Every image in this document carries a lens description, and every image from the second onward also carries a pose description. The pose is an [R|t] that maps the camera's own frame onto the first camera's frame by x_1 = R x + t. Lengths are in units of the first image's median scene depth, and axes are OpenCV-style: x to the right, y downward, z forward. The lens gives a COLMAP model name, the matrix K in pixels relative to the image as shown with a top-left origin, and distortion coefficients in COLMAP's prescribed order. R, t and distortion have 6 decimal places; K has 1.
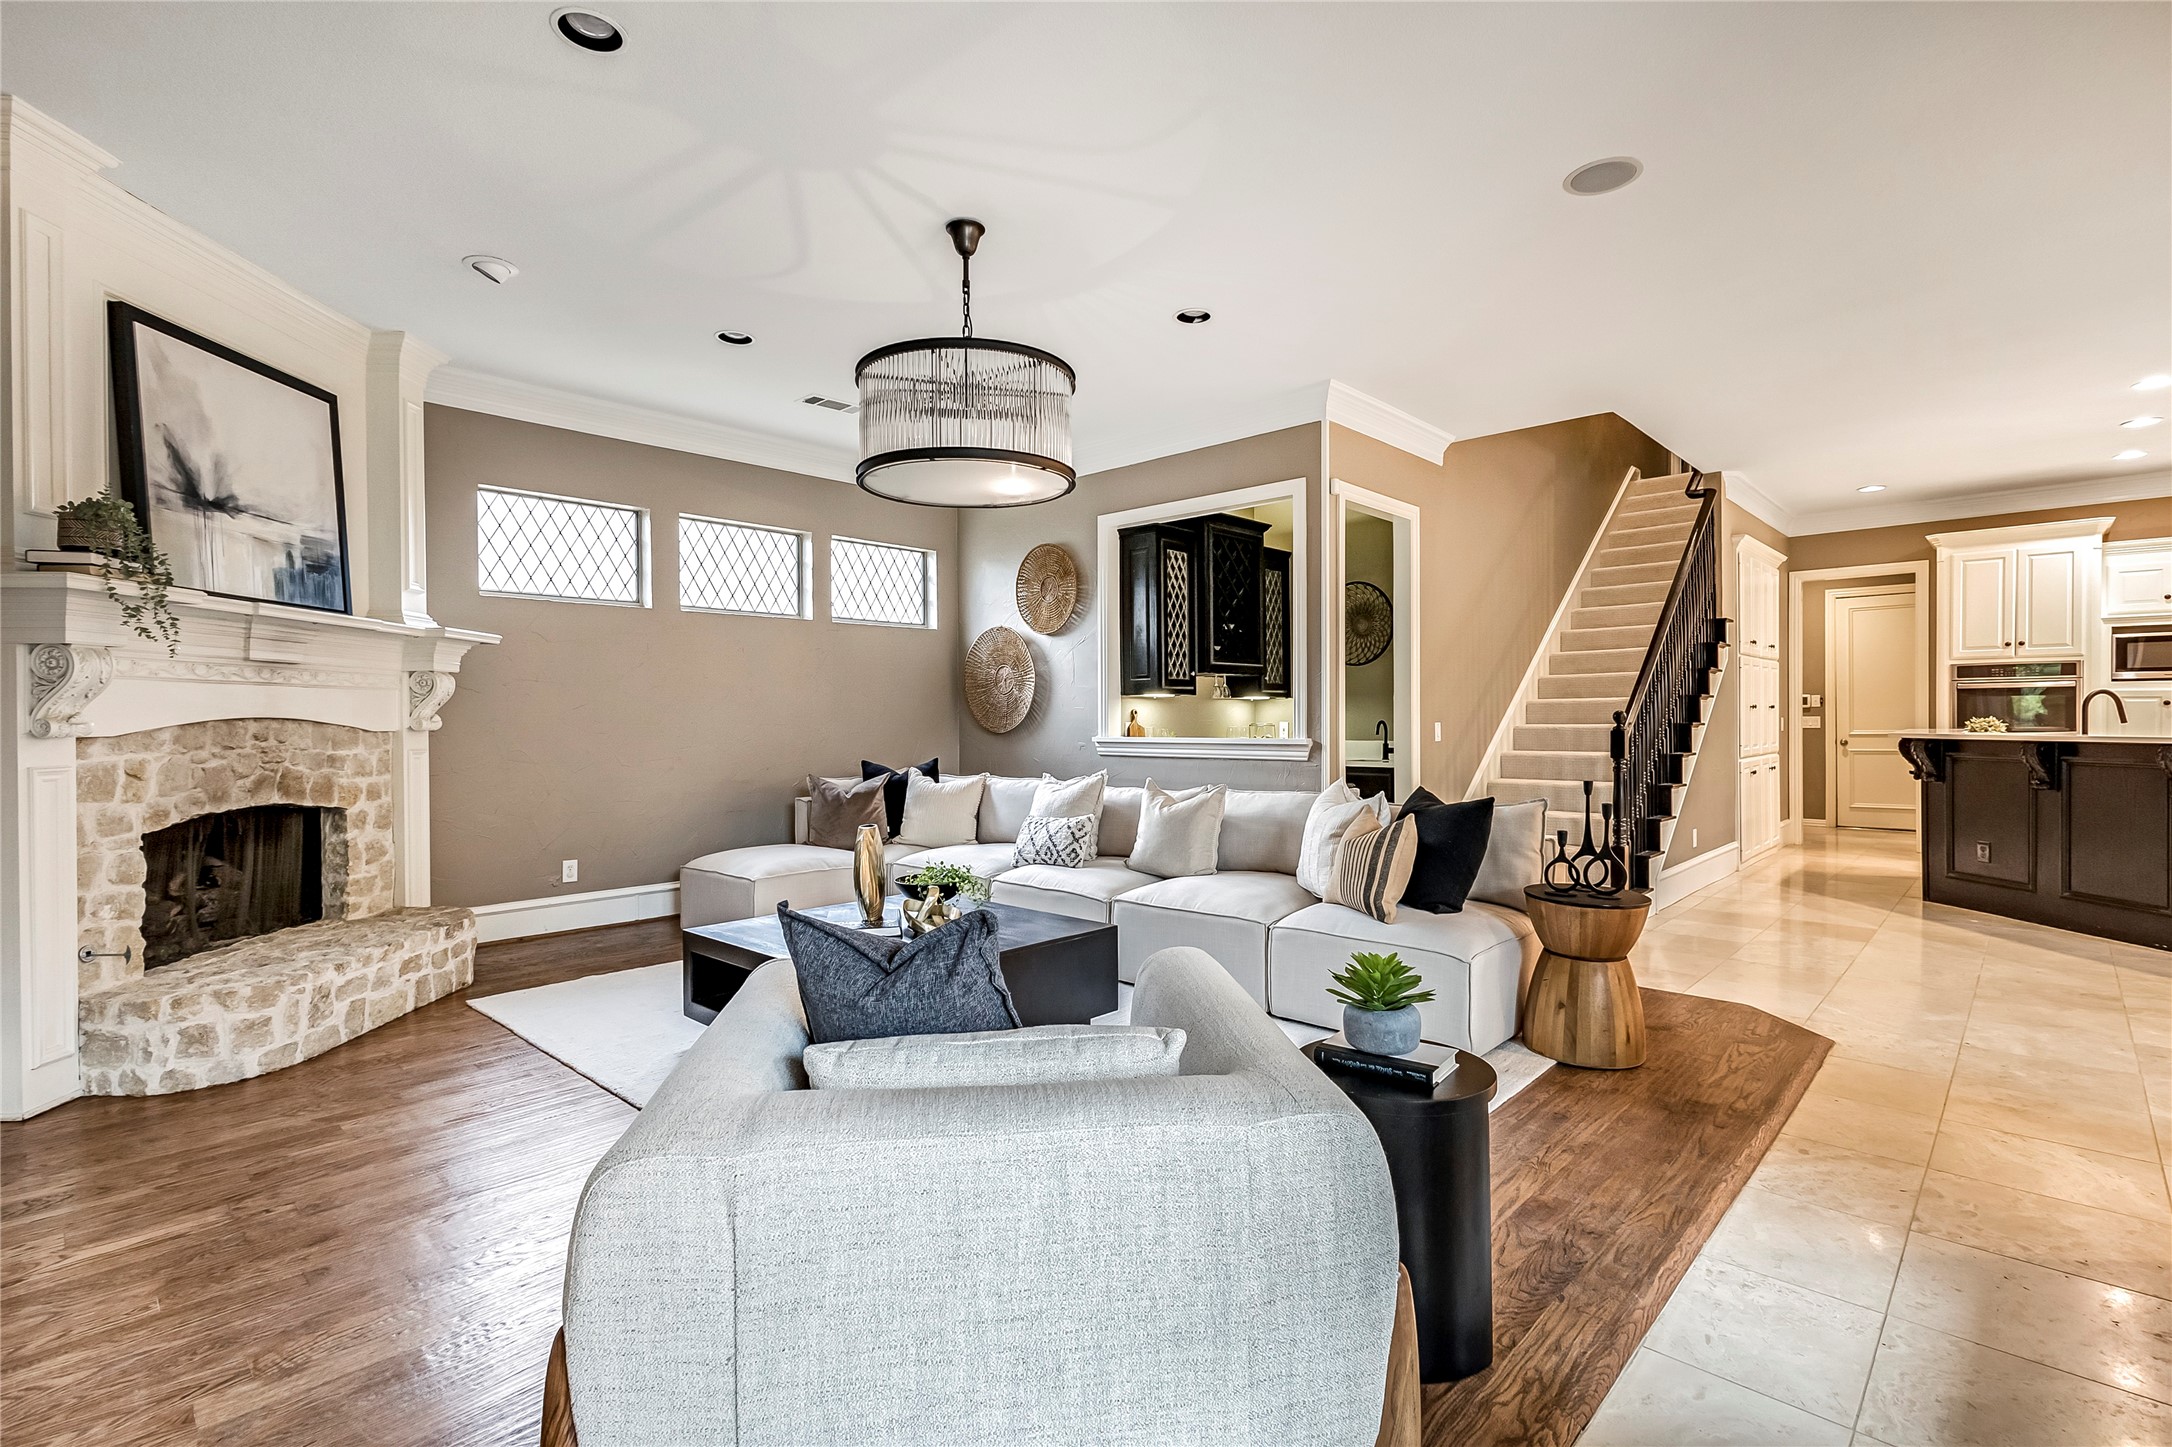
lens RADIAL K [[1024.3, 0, 1086.6], [0, 1024.3, 727.7], [0, 0, 1]] dist [0.004809, 0.001108]
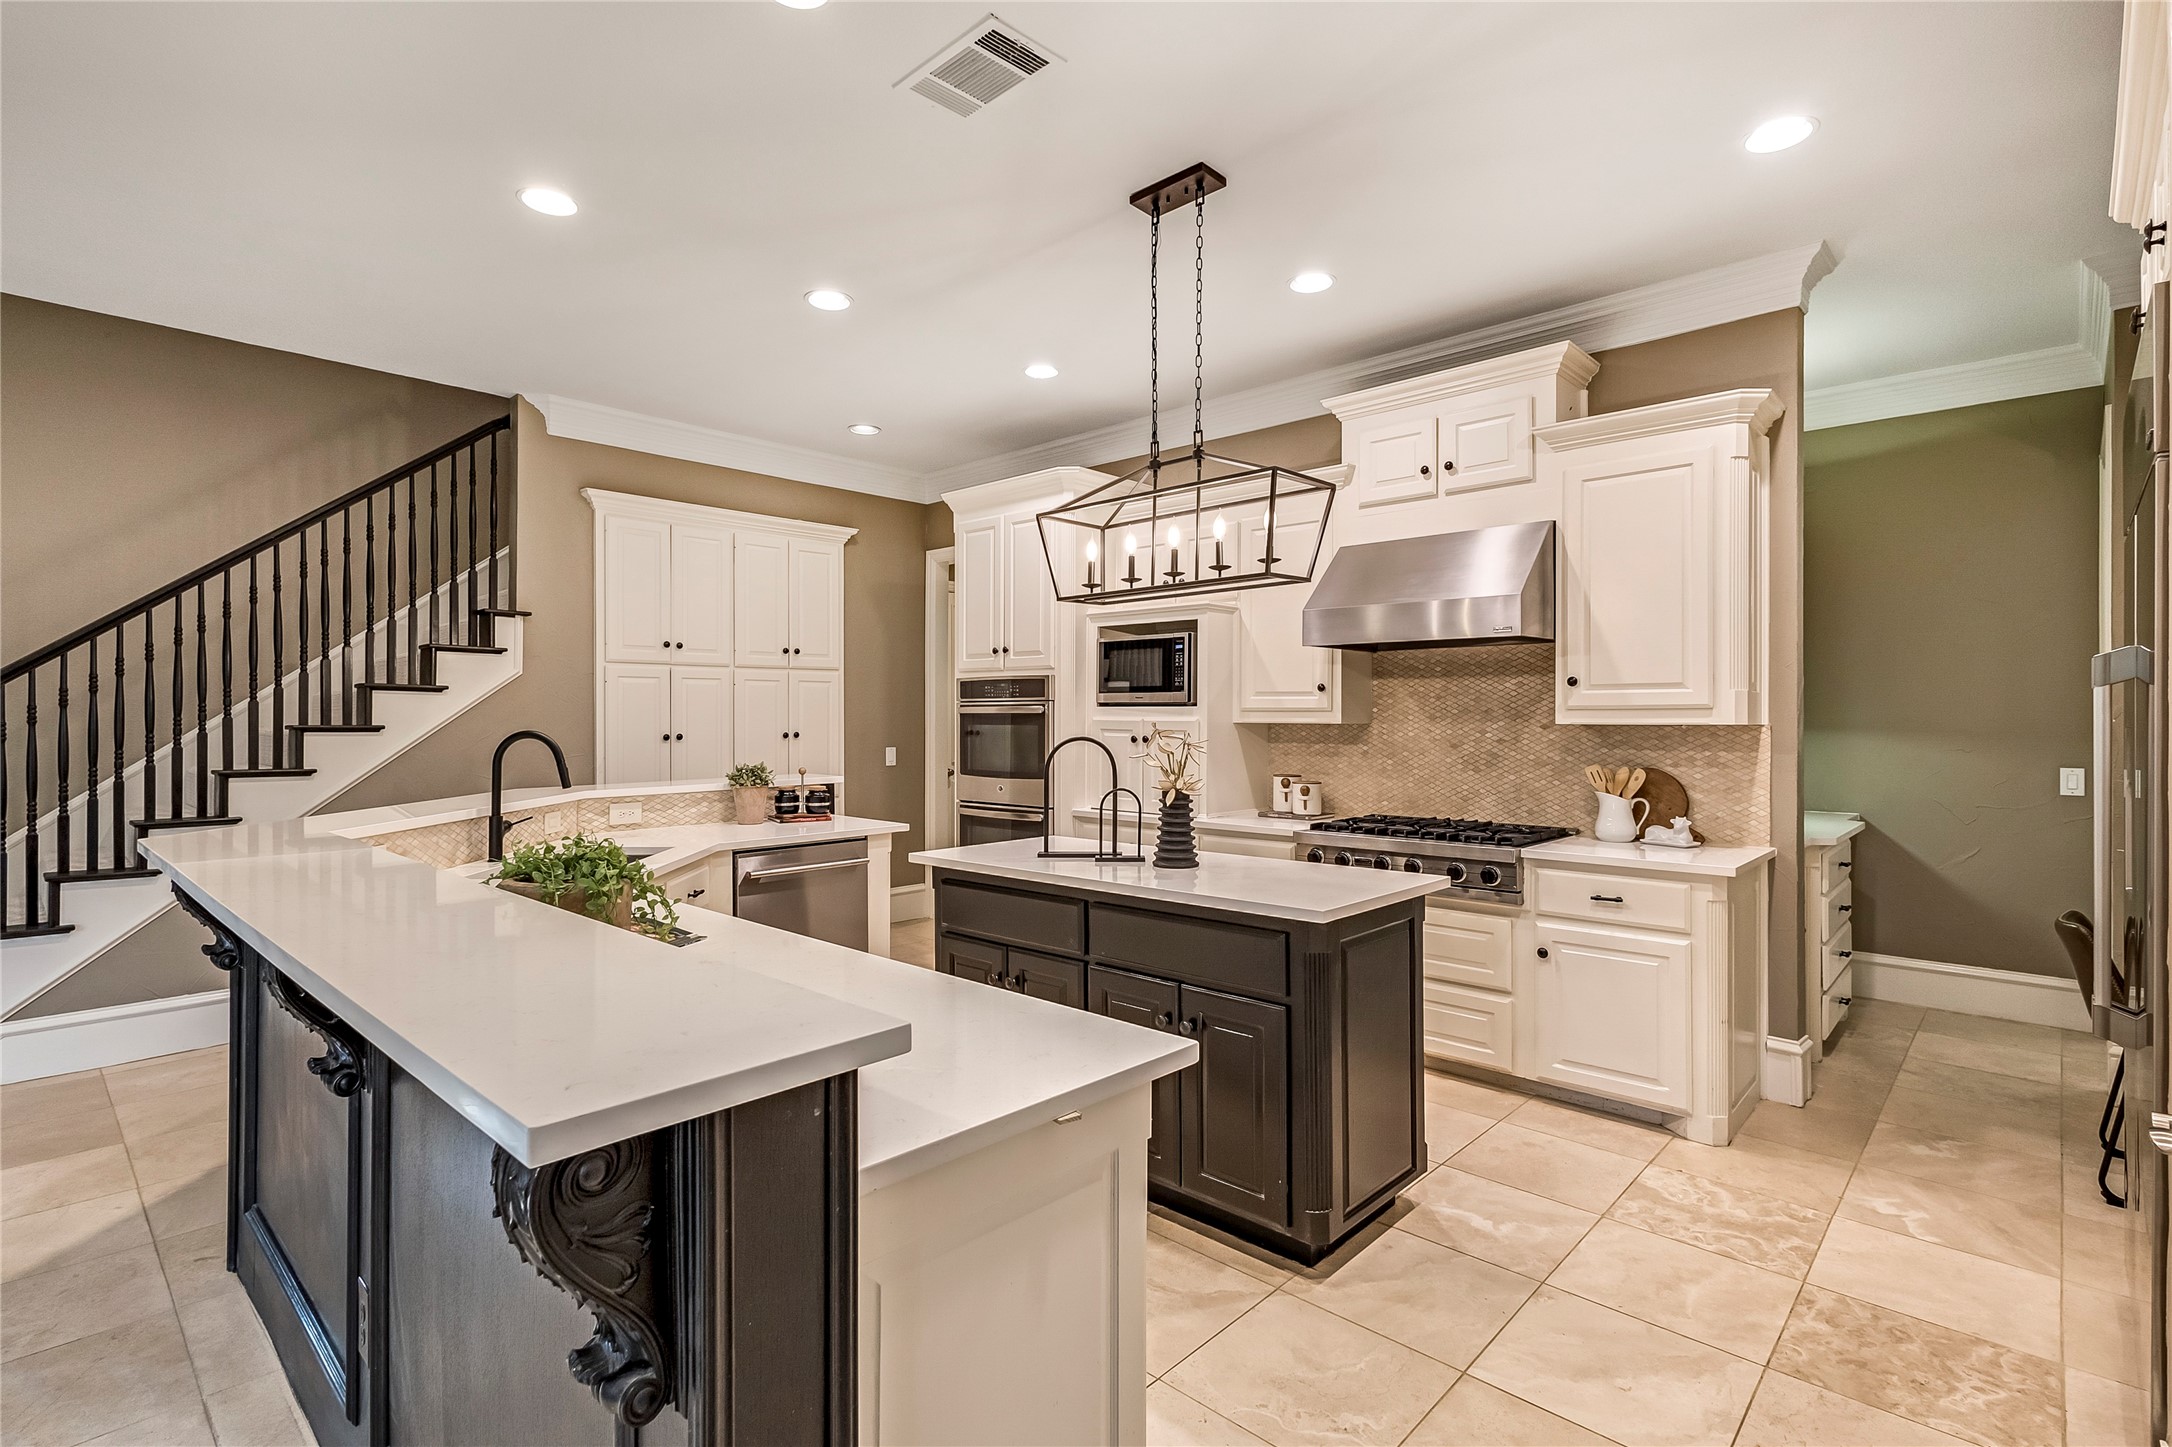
lens RADIAL K [[1024.3, 0, 1090.7], [0, 1024.3, 714.8], [0, 0, 1]] dist [0.004809, 0.001108]
pose [[0.999966, 0.006930, 0.004384, 1.505220], [-0.006883, 0.999918, -0.010760, -0.048615], [-0.004458, 0.010729, 0.999933, 0.483067]]
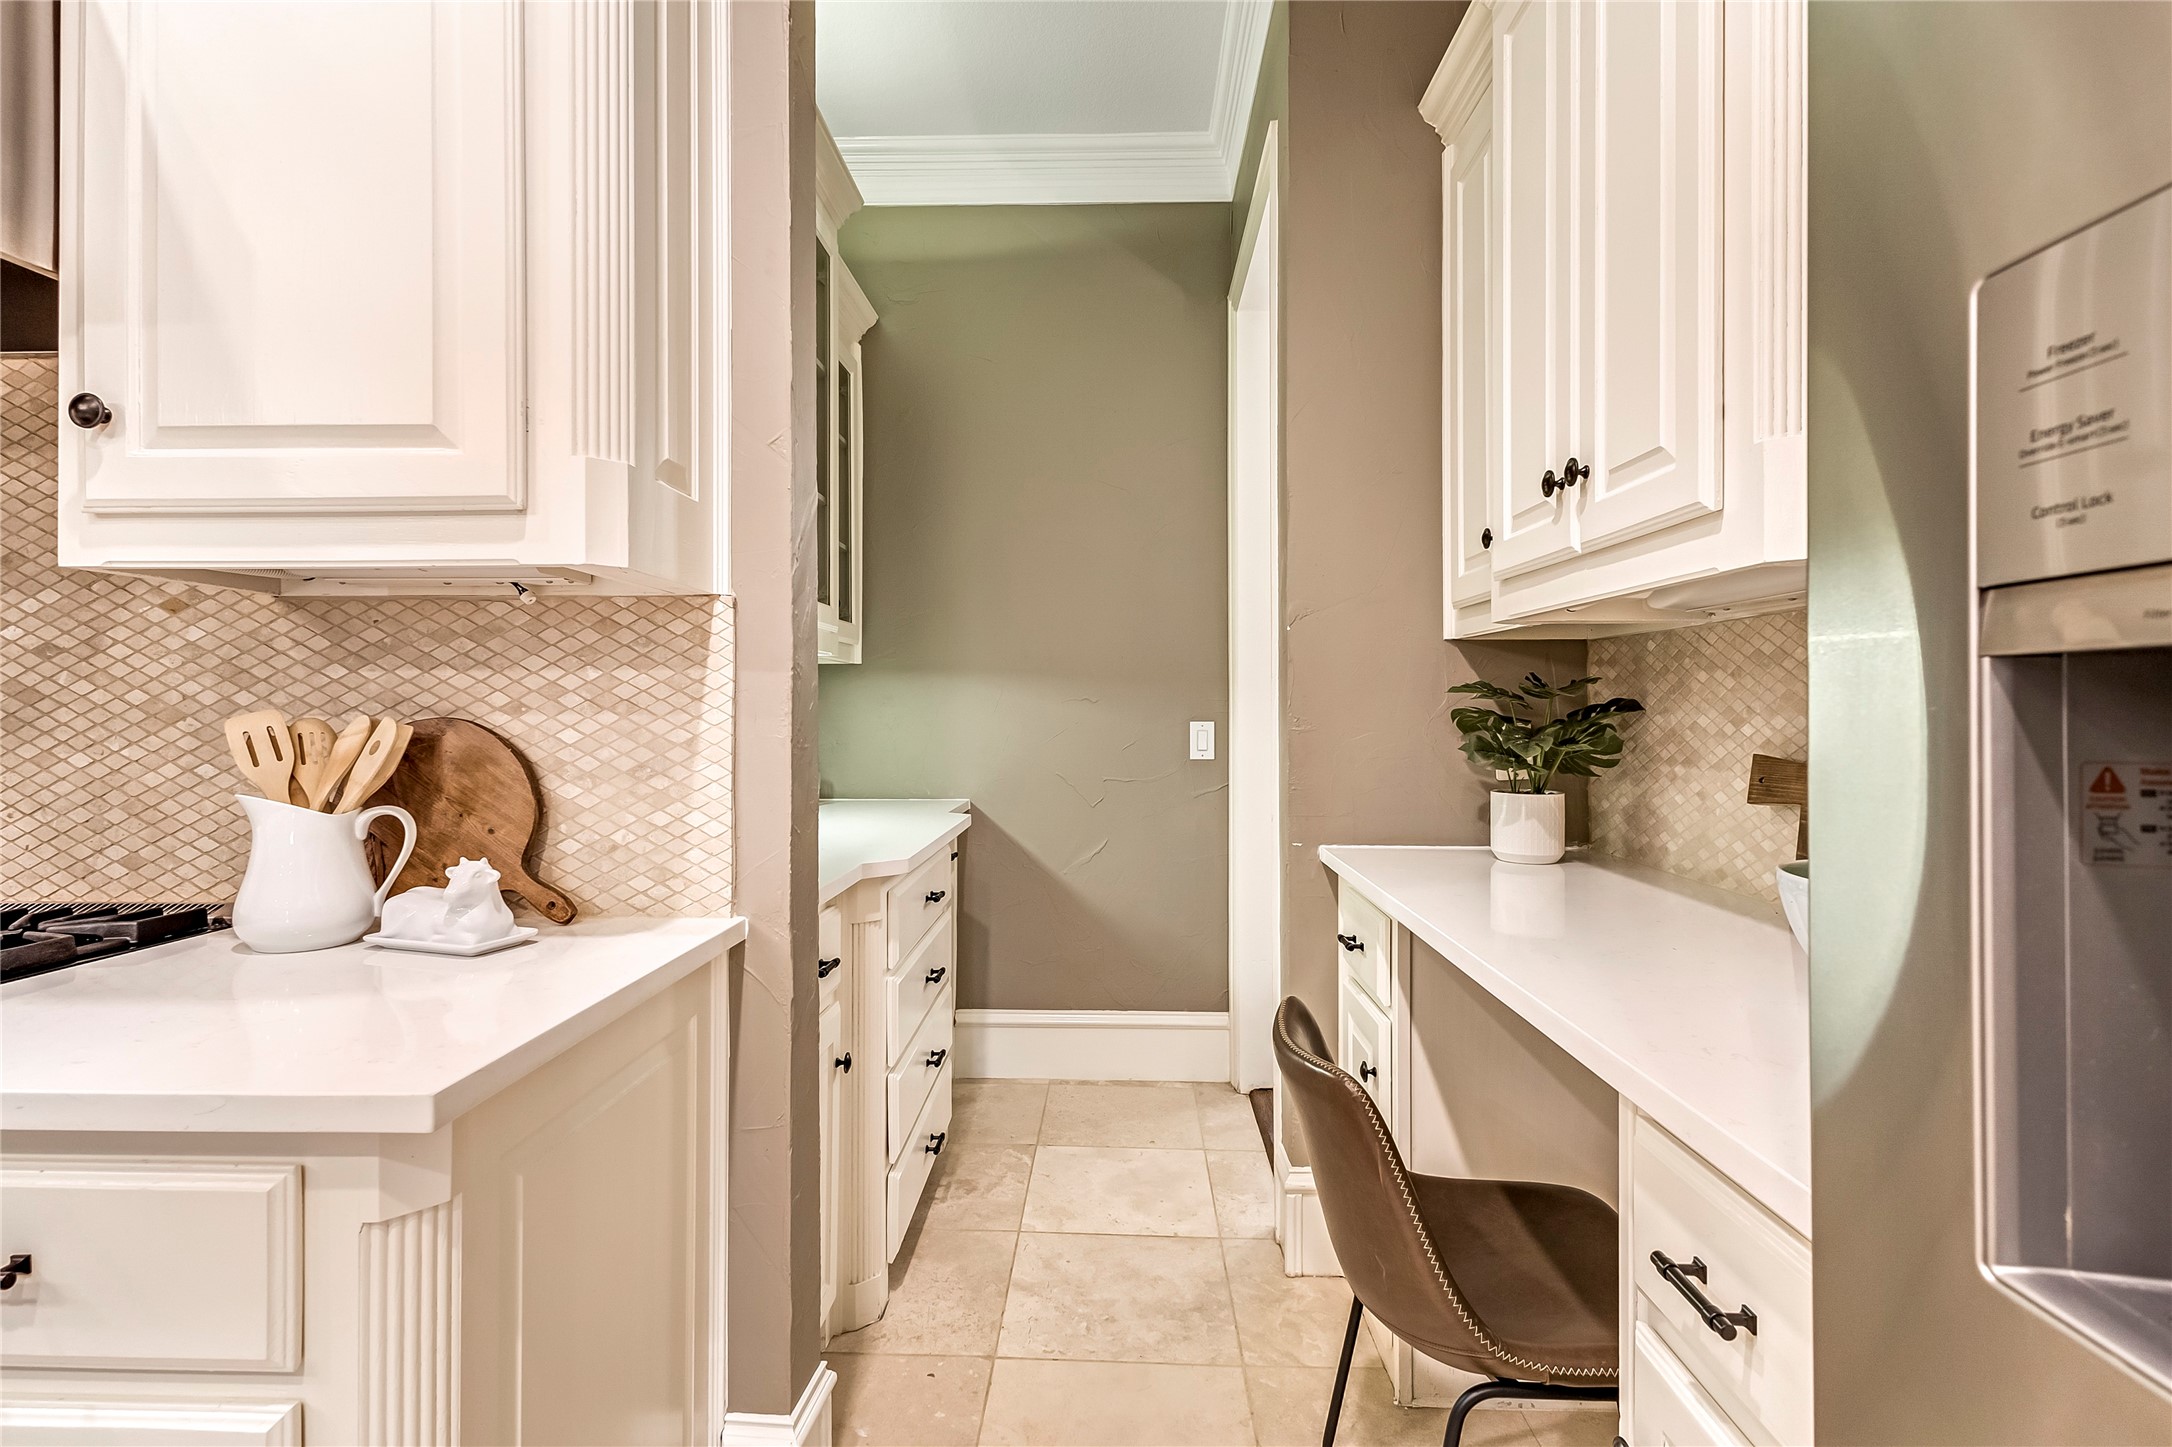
lens RADIAL K [[1024.3, 0, 1082.5], [0, 1024.3, 710.5], [0, 0, 1]] dist [0.004809, 0.001108]
pose [[0.751226, 0.004932, 0.660027, 1.881692], [0.002258, 0.999947, -0.010042, -0.018169], [-0.660041, 0.009034, 0.751175, 0.942605]]
